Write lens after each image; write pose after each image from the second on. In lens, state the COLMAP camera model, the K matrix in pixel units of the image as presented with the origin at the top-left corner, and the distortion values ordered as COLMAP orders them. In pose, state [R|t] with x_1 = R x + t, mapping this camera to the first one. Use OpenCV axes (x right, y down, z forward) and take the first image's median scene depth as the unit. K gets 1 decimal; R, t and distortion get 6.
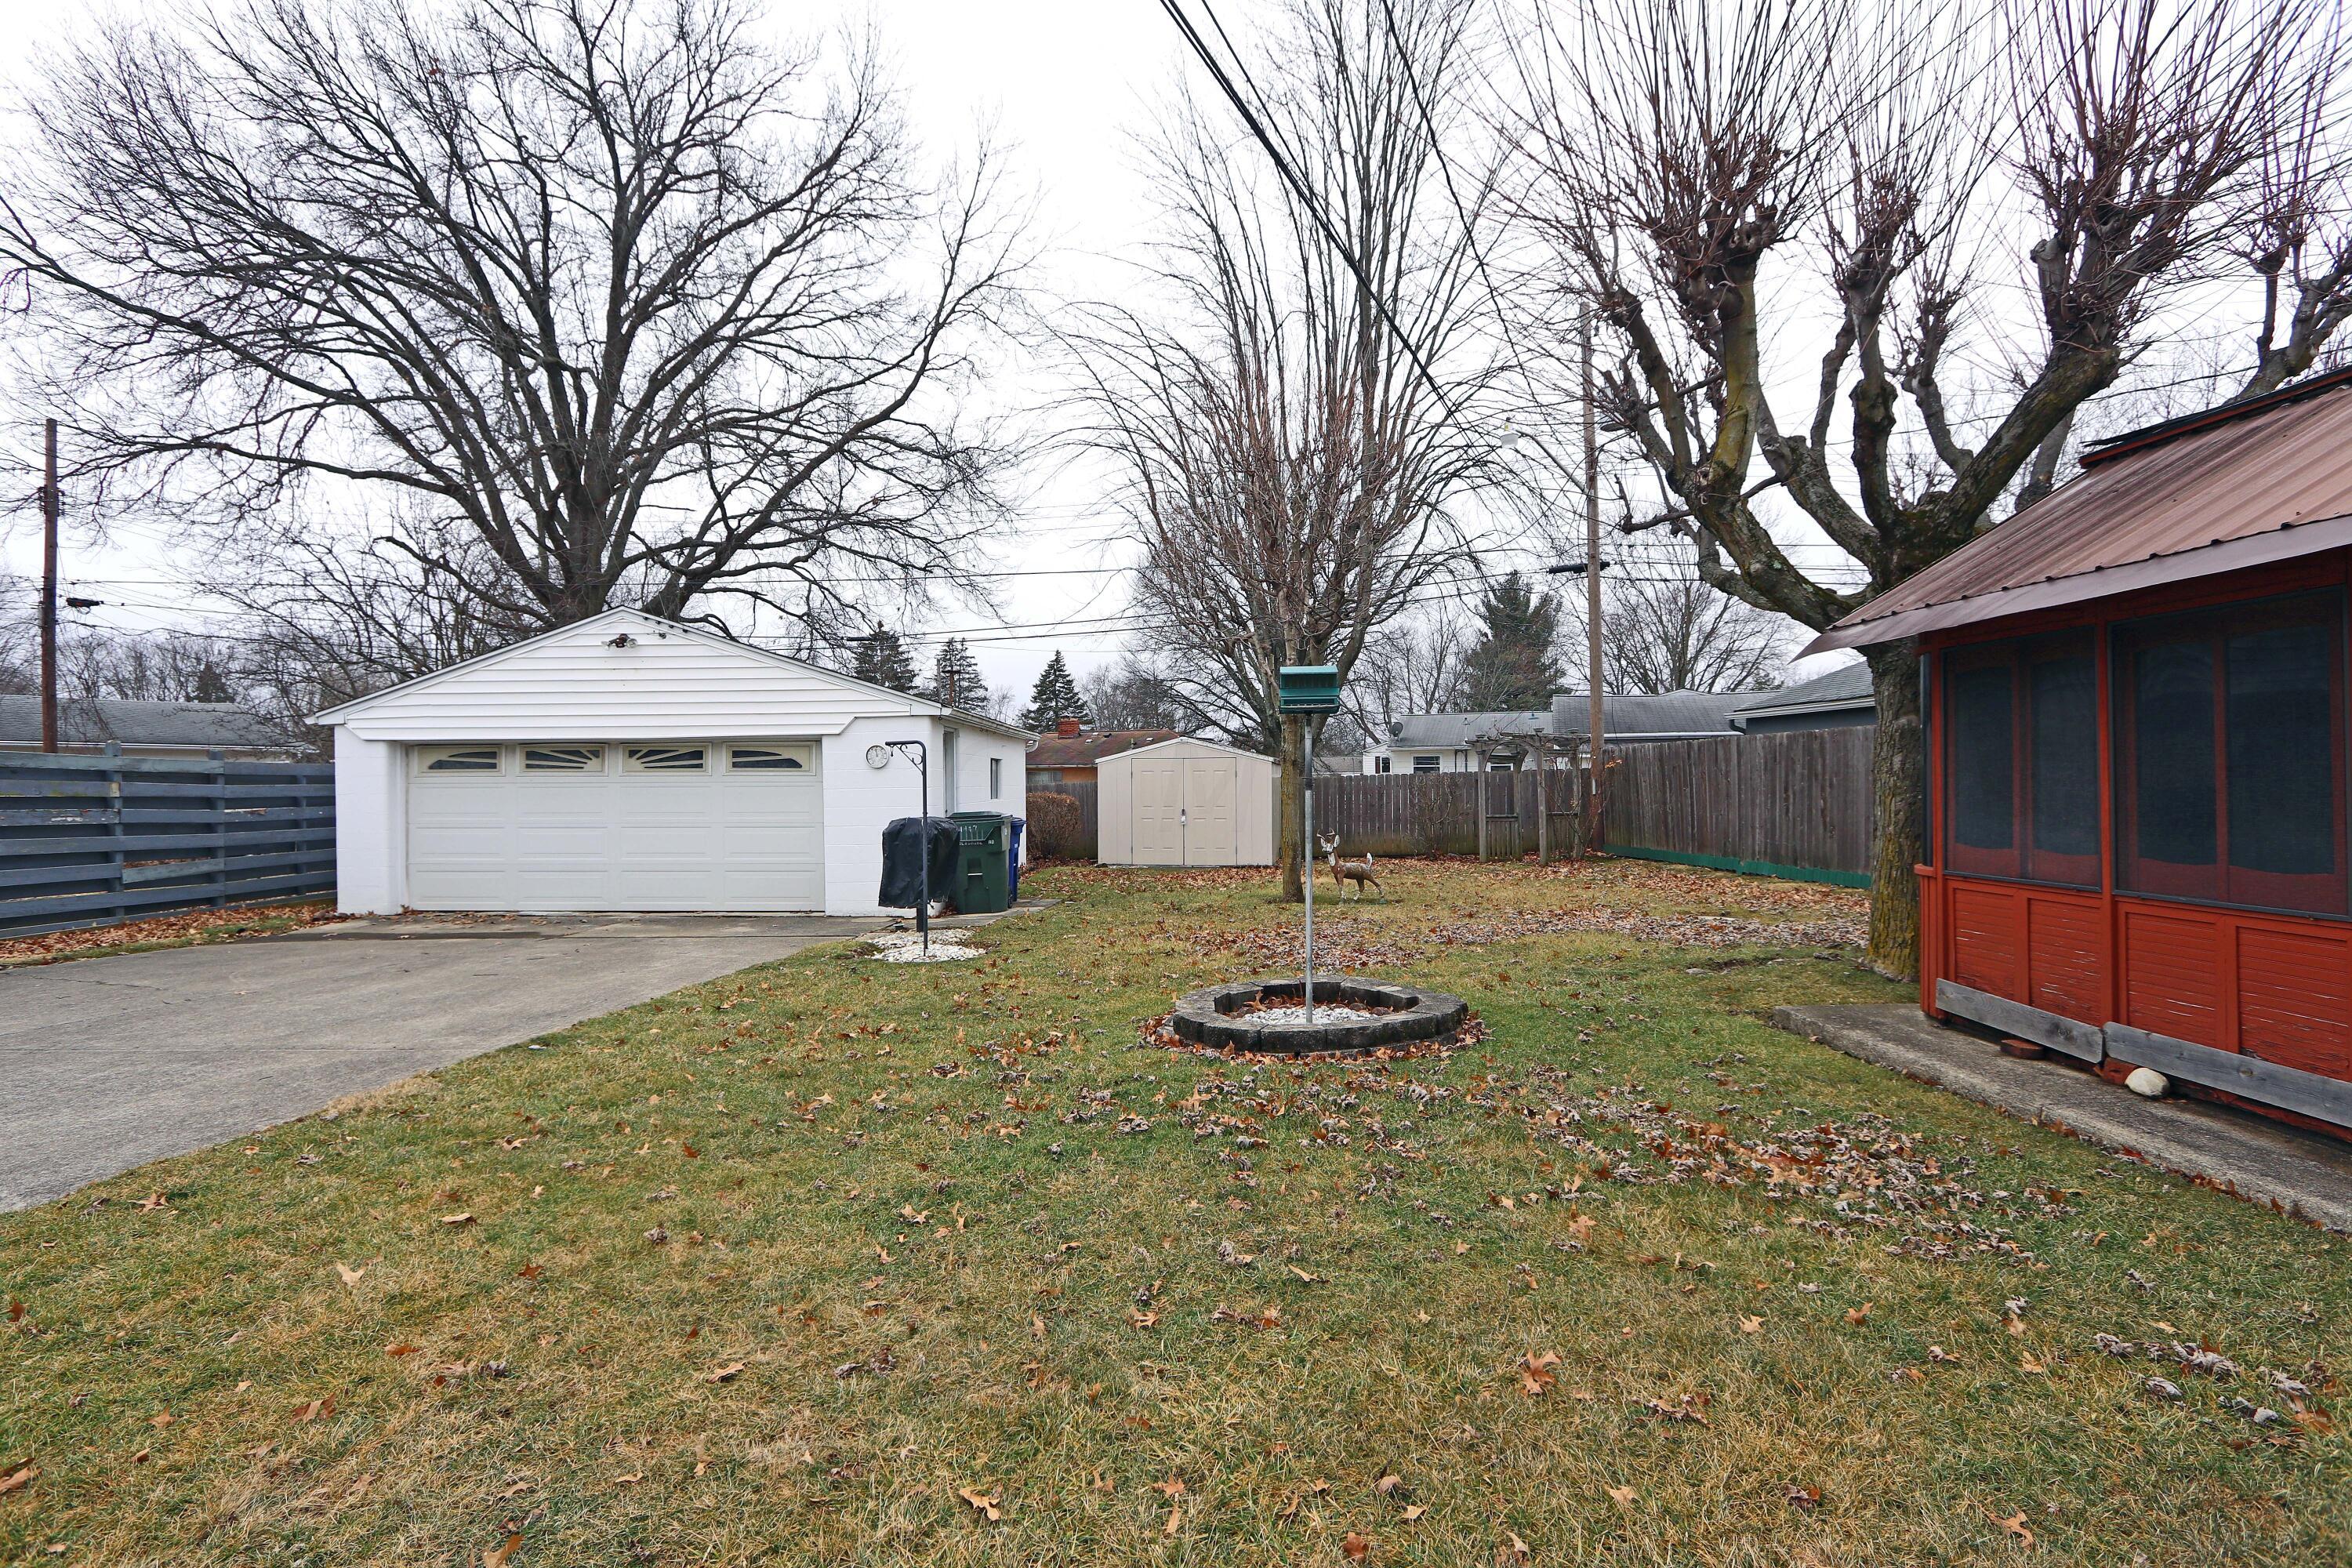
lens RADIAL K [[1094.7, 0, 1176.0], [0, 1094.7, 784.0], [0, 0, 1]] dist [-0.011002, 0.000851]
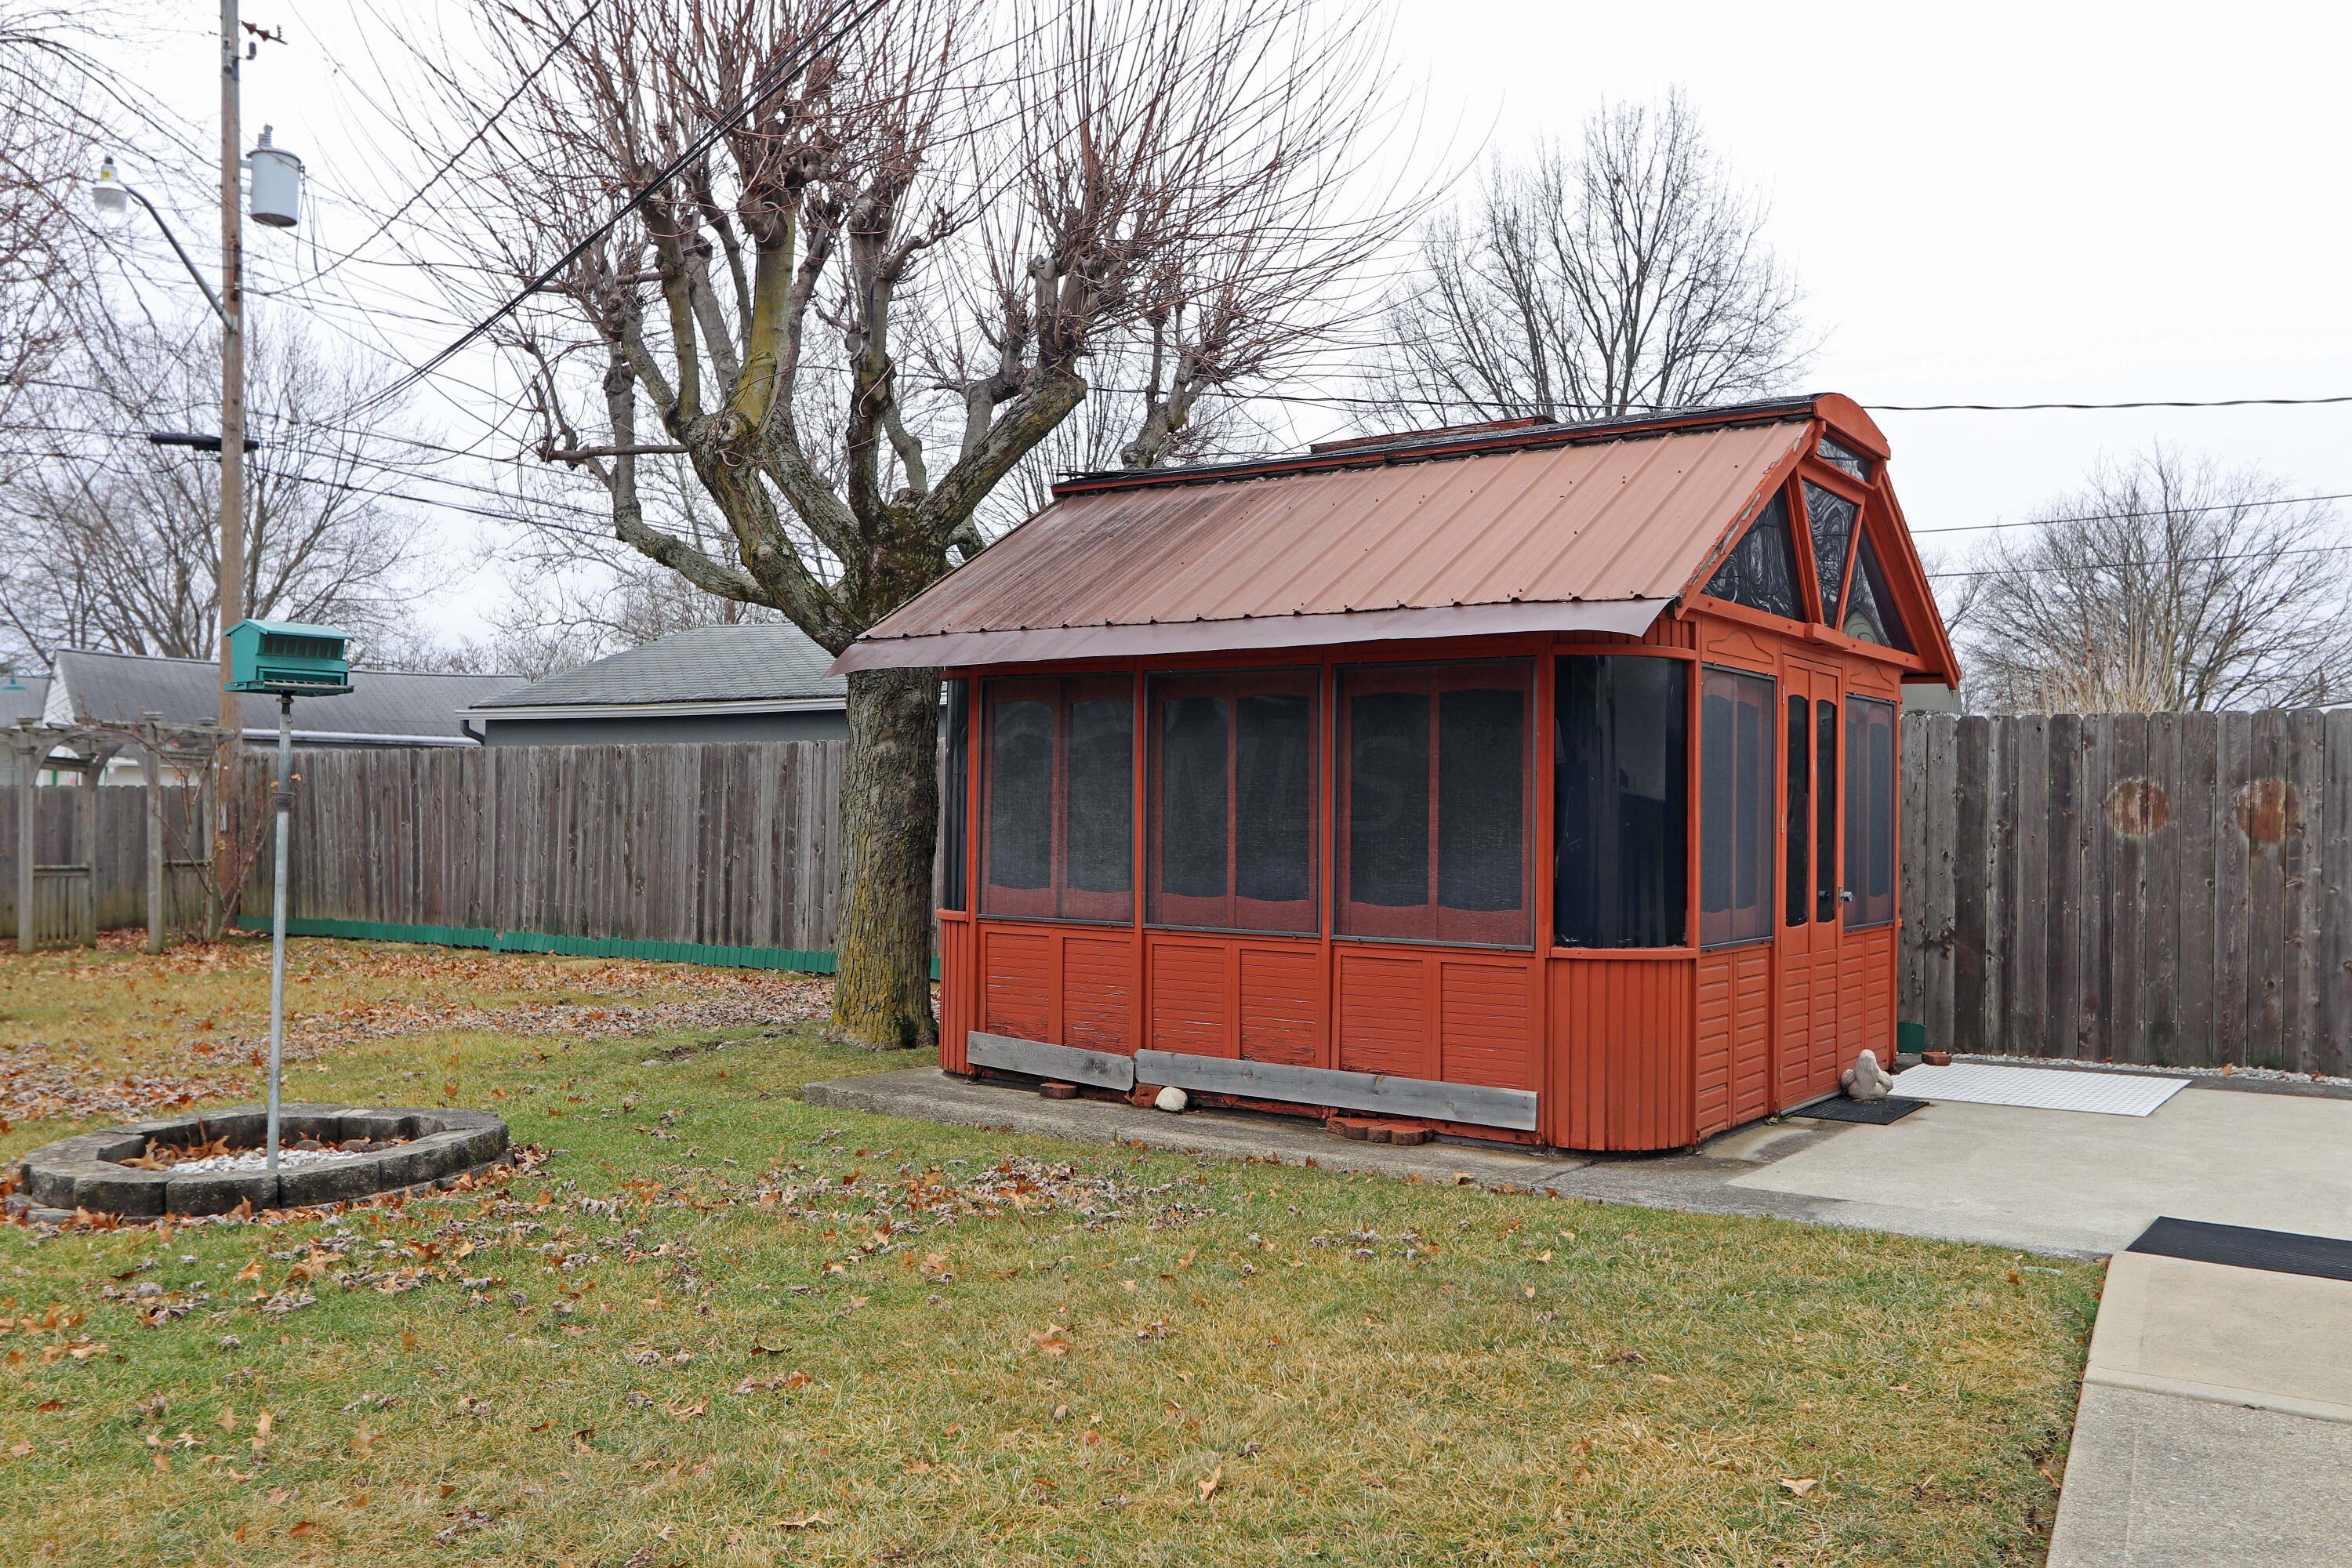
lens RADIAL K [[1934.5, 0, 1176.0], [0, 1934.5, 784.0], [0, 0, 1]] dist [0.015741, 0.006547]
pose [[0.593478, 0.034297, 0.804119, -0.530252], [-0.020316, 0.999412, -0.027633, 0.010463], [-0.804594, 0.000063, 0.593825, -0.120483]]
